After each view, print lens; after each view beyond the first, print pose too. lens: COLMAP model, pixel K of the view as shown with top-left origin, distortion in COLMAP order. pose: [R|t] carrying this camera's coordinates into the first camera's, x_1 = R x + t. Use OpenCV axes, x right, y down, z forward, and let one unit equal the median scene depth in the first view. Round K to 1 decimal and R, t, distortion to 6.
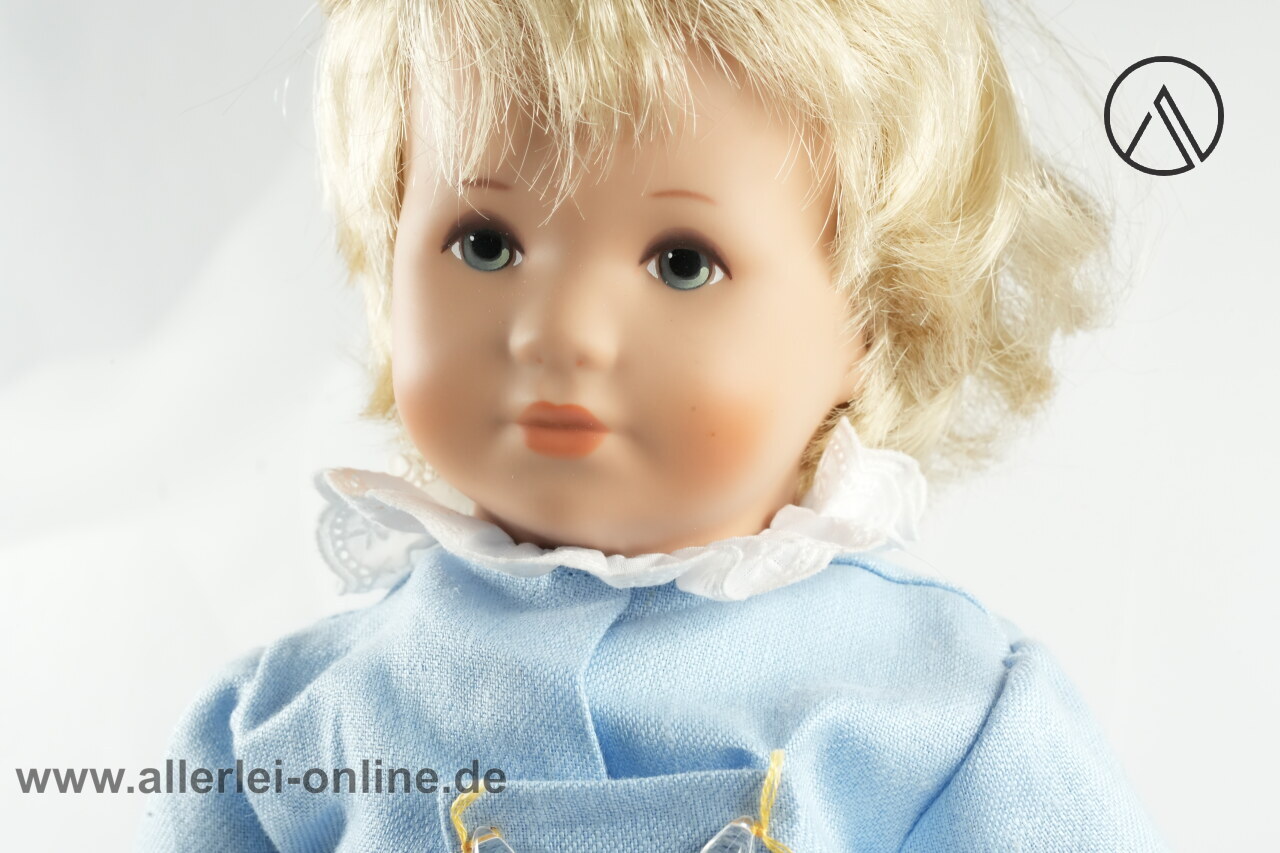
lens RADIAL K [[4123.0, 0, 640.0], [0, 4123.0, 426.5], [0, 0, 1]] dist [-0.272853, -0.428271]
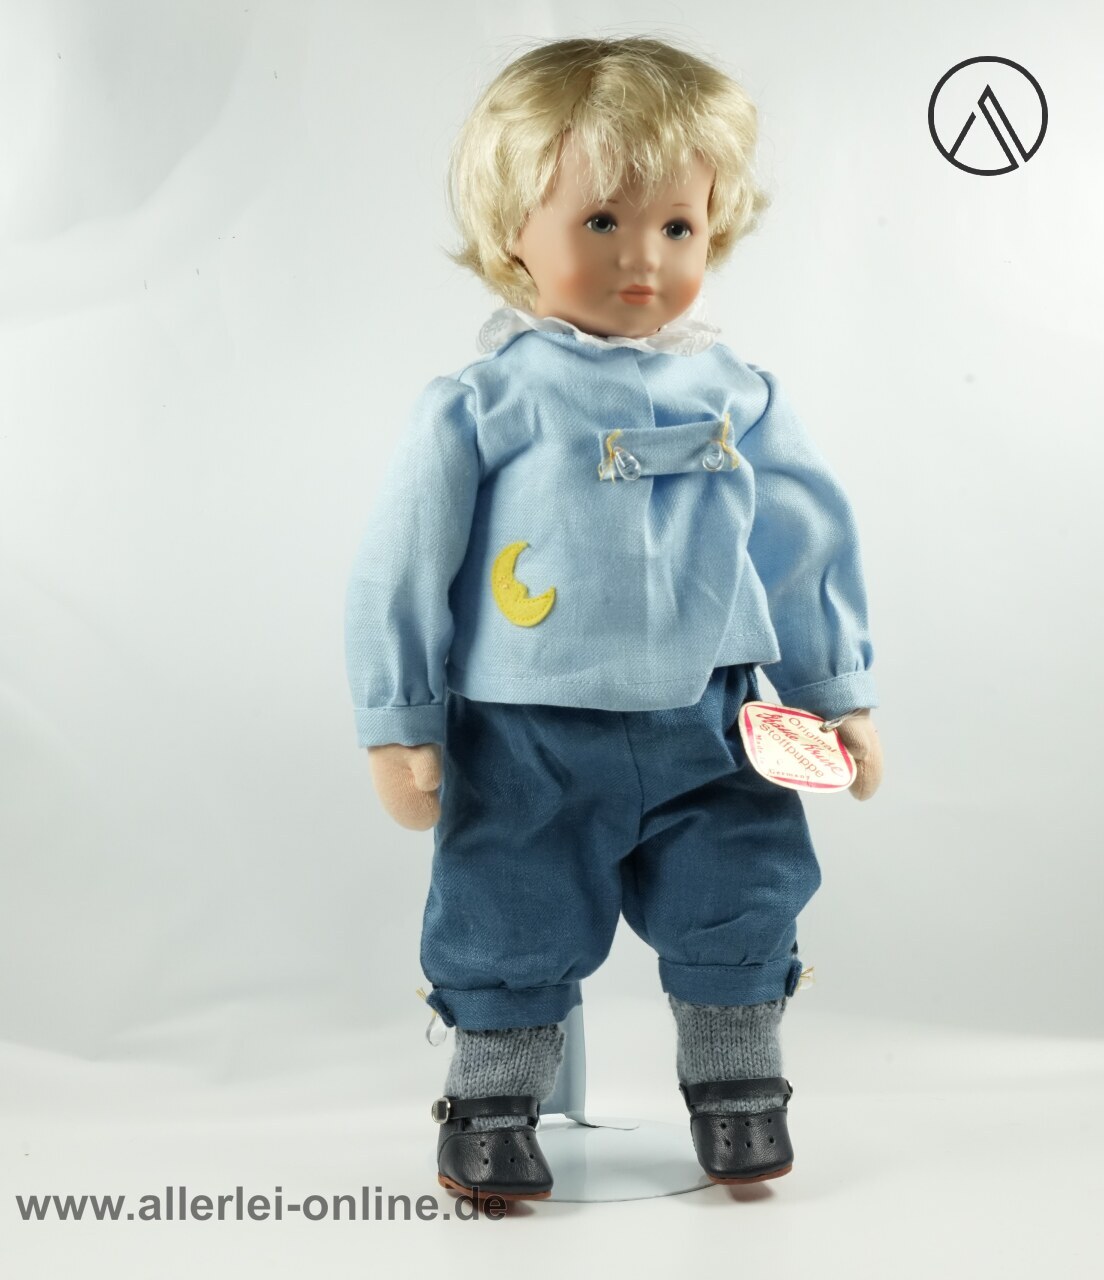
lens RADIAL K [[6118.7, 0, 552.0], [0, 6118.7, 640.0], [0, 0, 1]] dist [-0.155814, 1.094081]
pose [[0.876549, -0.062767, 0.477202, -1.926961], [-0.005695, 0.990038, 0.140683, -0.327016], [-0.481279, -0.126033, 0.867460, -2.365183]]
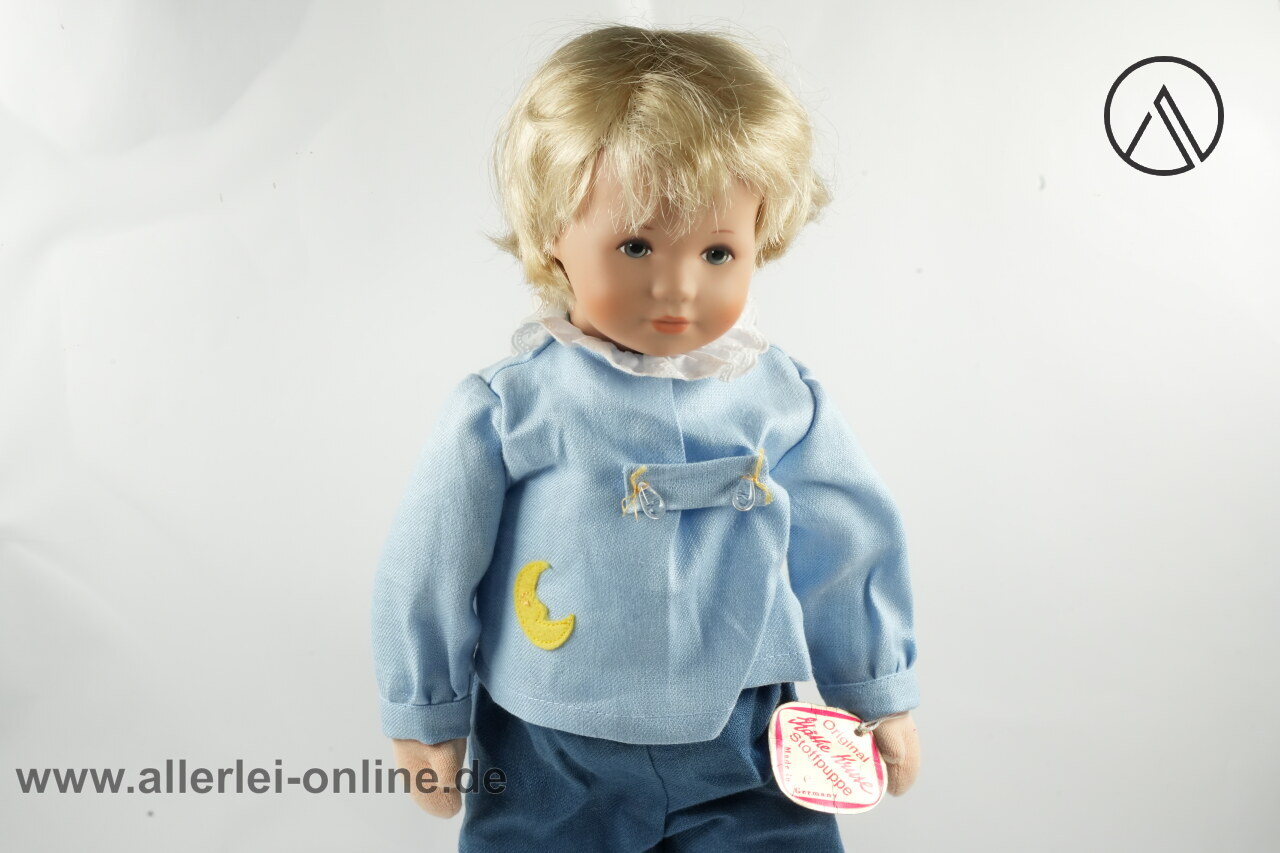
lens RADIAL K [[3852.8, 0, 640.0], [0, 3852.8, 426.5], [0, 0, 1]] dist [-0.229955, -0.129500]
pose [[0.914998, -0.094807, 0.392162, -0.942916], [-0.036083, 0.948875, 0.313584, -0.661146], [-0.401842, -0.301079, 0.864797, -1.004811]]
